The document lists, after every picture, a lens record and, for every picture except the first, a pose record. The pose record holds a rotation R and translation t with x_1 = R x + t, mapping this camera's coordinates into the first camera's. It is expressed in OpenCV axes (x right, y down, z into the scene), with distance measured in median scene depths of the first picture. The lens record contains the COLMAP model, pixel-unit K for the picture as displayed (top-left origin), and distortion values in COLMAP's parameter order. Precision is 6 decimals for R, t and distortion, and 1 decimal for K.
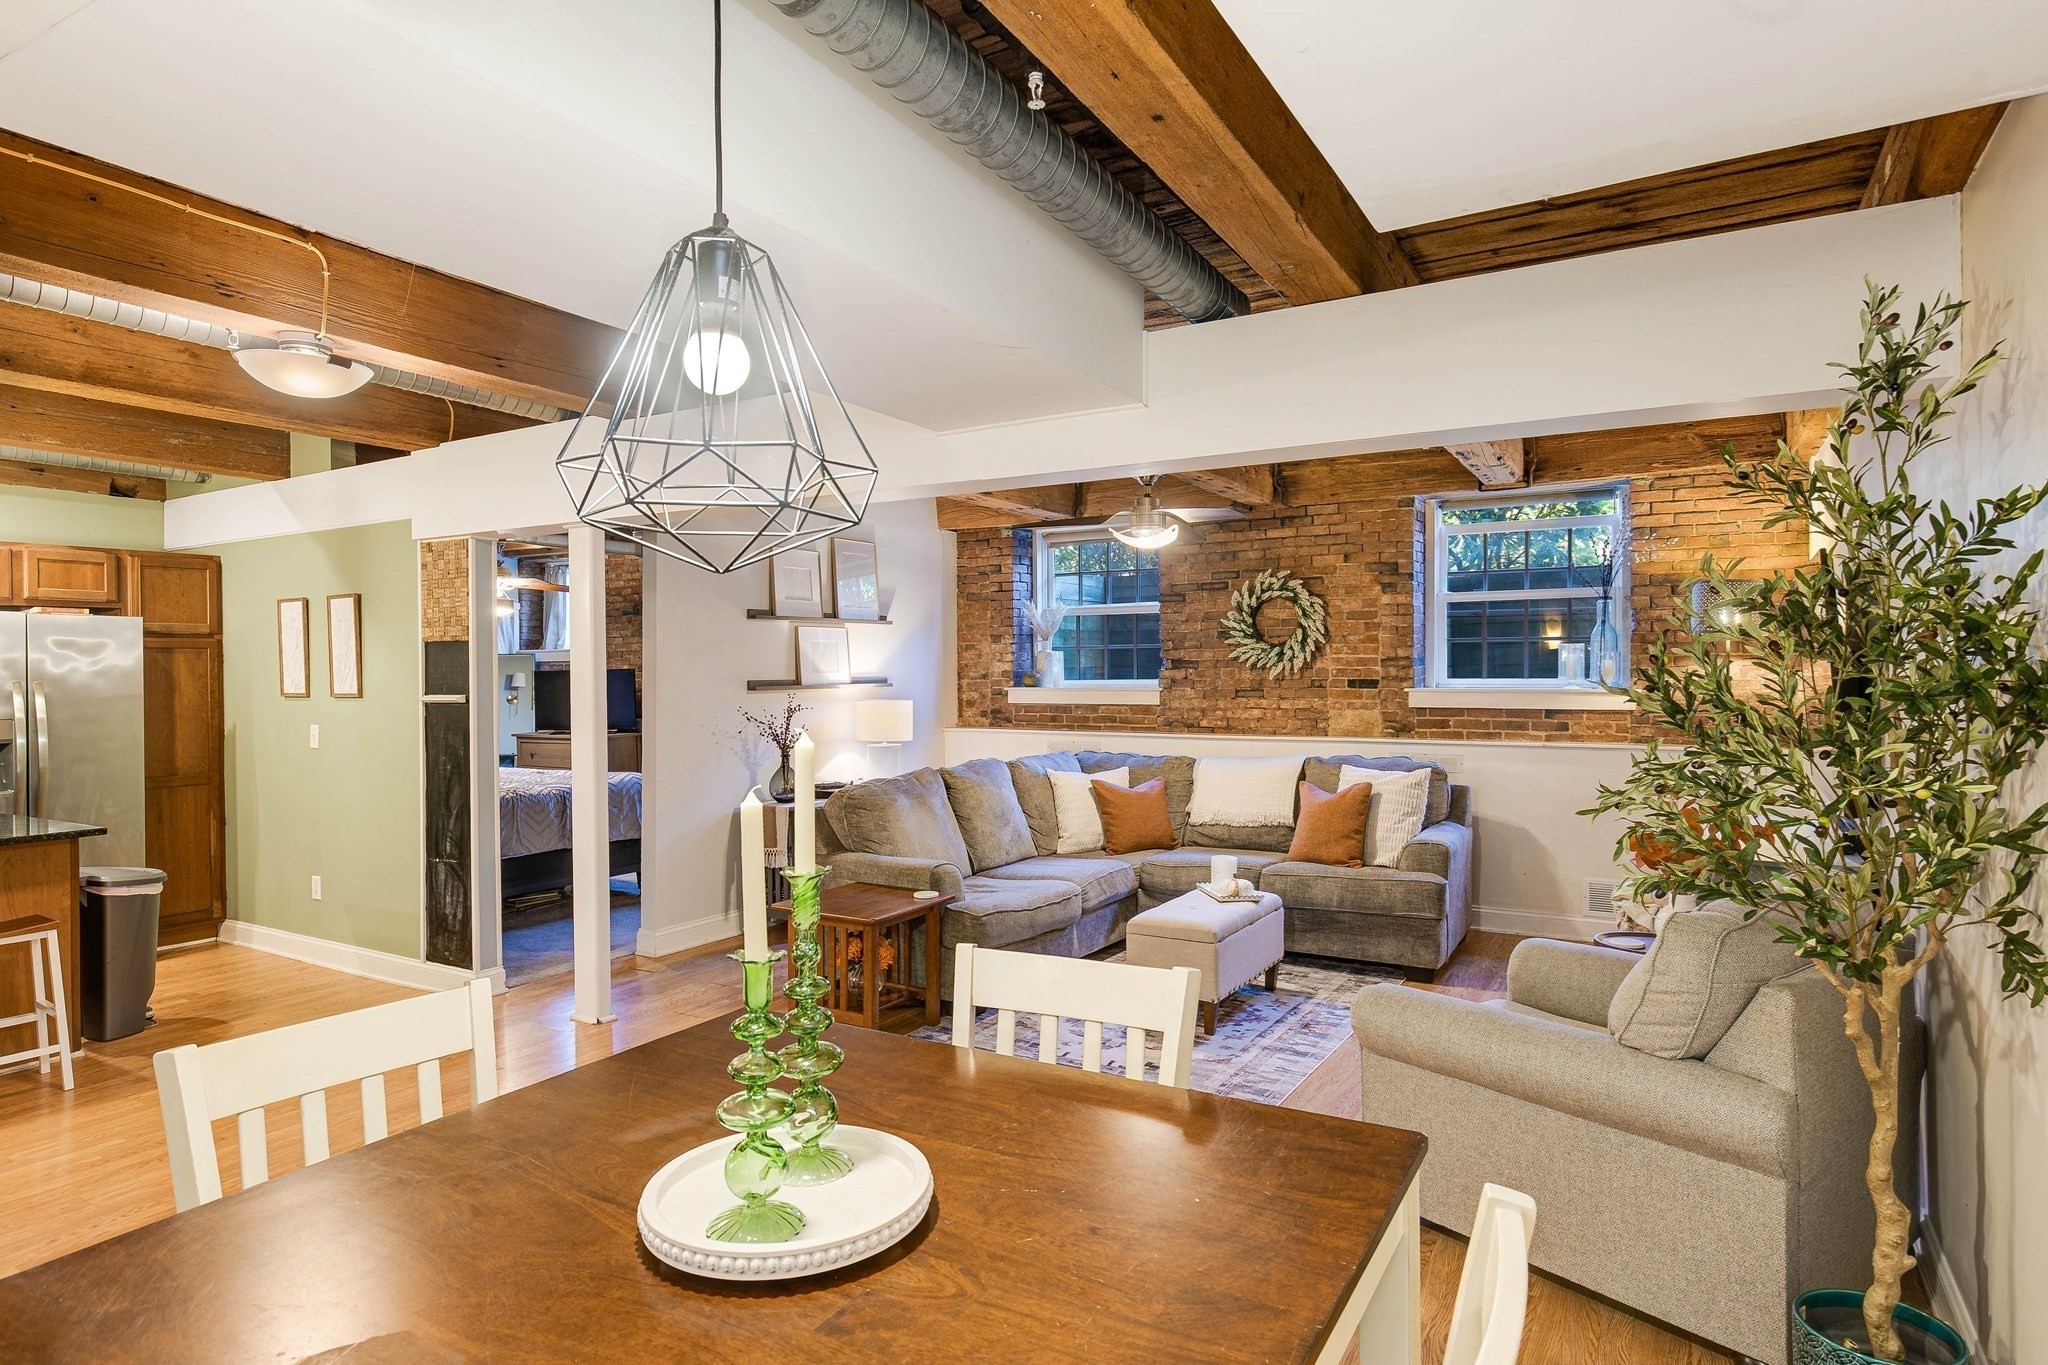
lens RADIAL K [[1131.6, 0, 1022.4], [0, 1131.6, 677.5], [0, 0, 1]] dist [-0.000441, -0.000729]
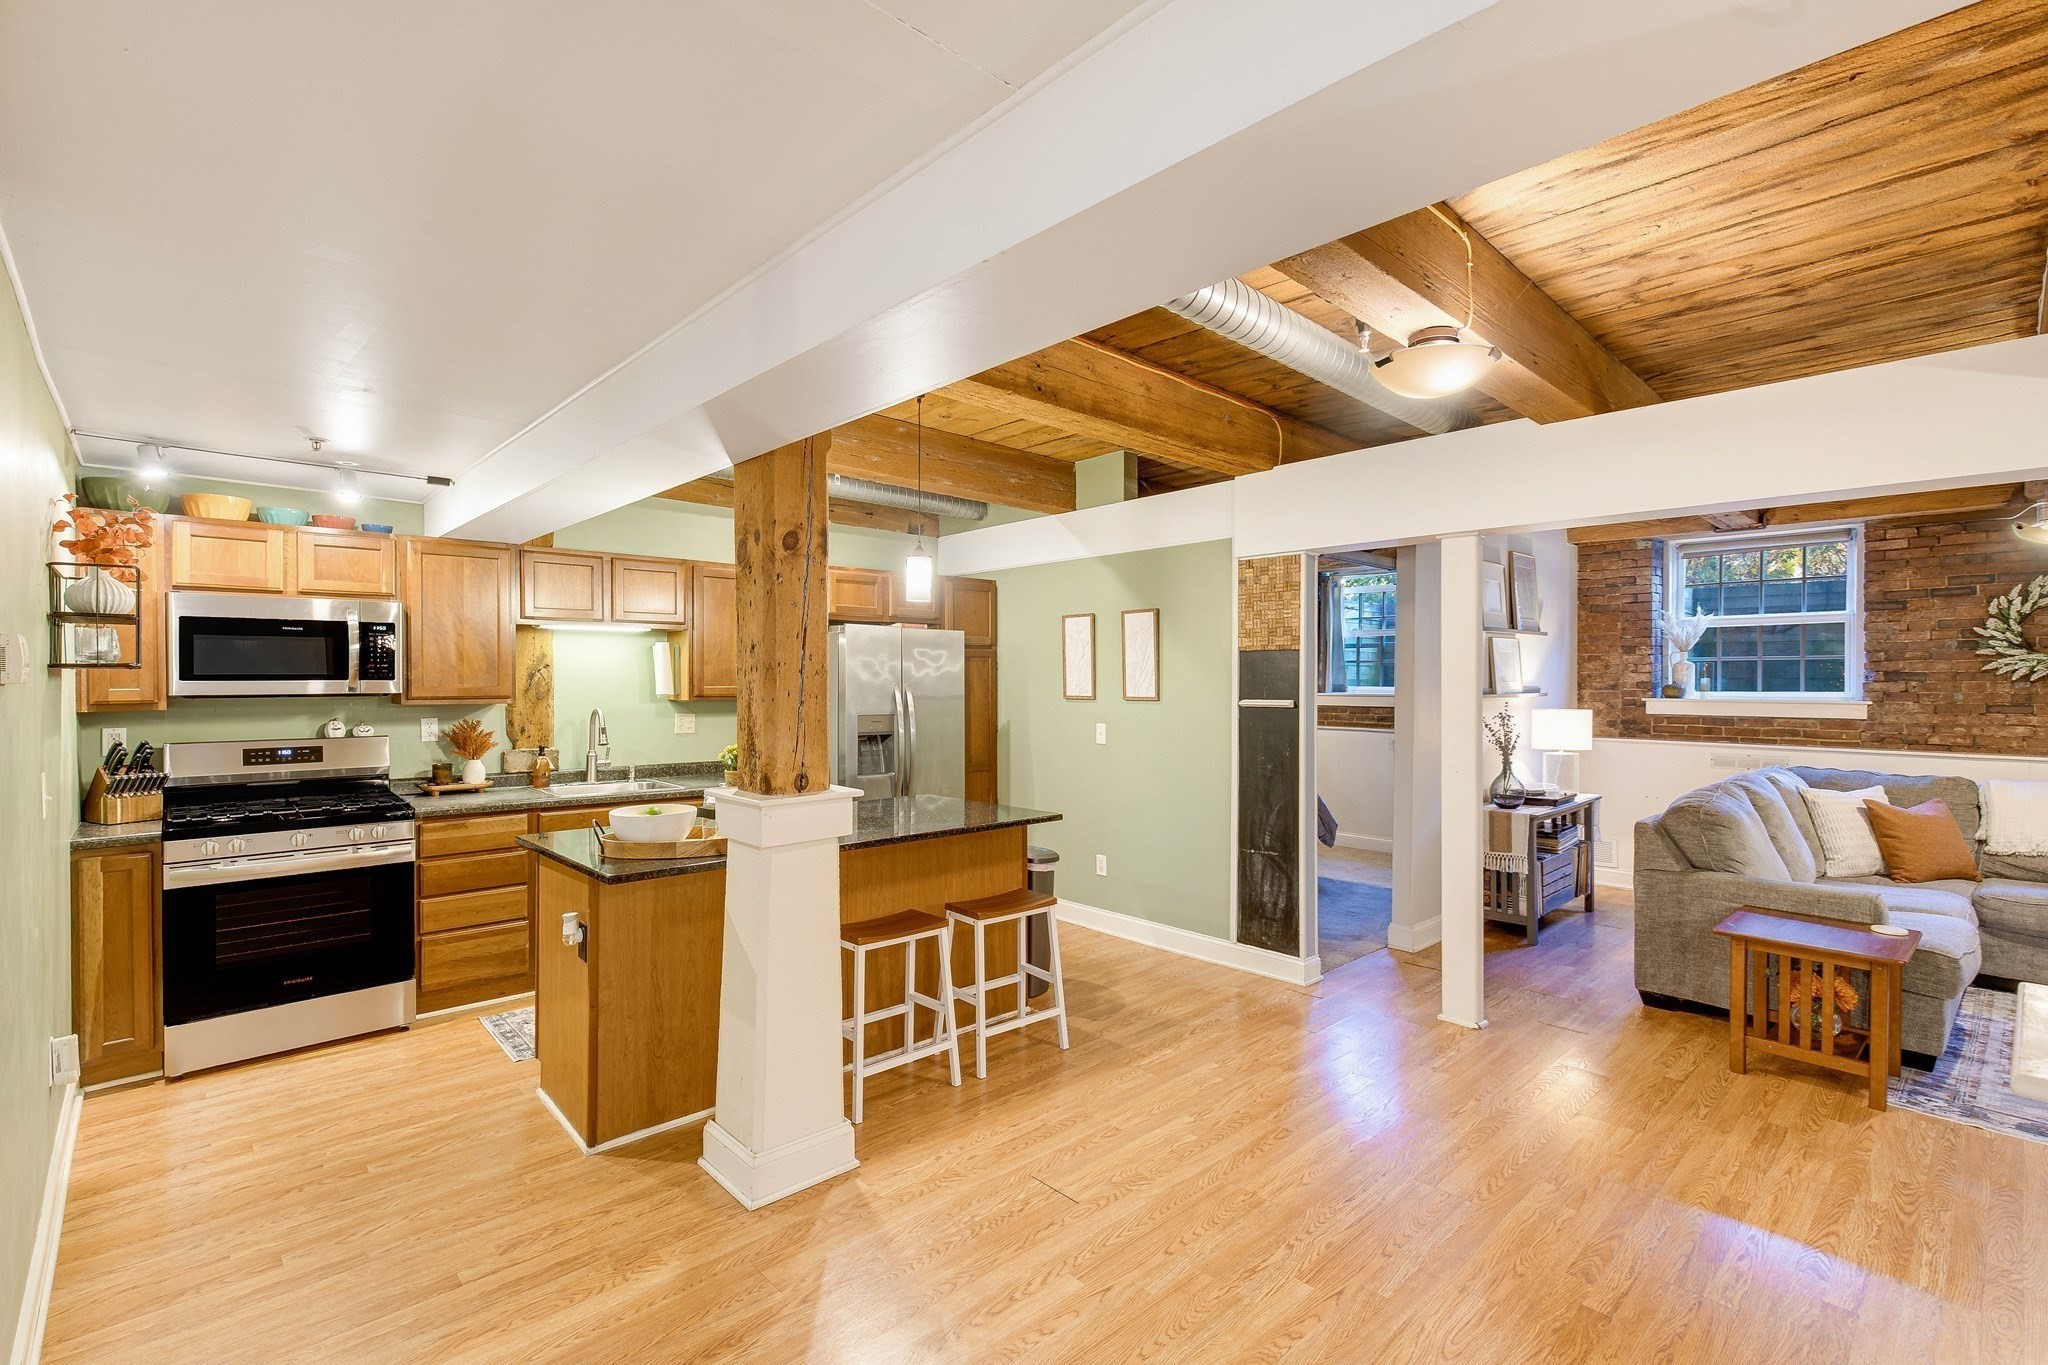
lens RADIAL K [[917.0, 0, 1009.5], [0, 917.0, 691.5], [0, 0, 1]] dist [0.001088, -0.000335]
pose [[0.957762, 0.011957, -0.287315, -0.402510], [-0.009988, 0.999916, 0.008319, 0.002088], [0.287390, -0.005098, 0.957800, 0.072032]]
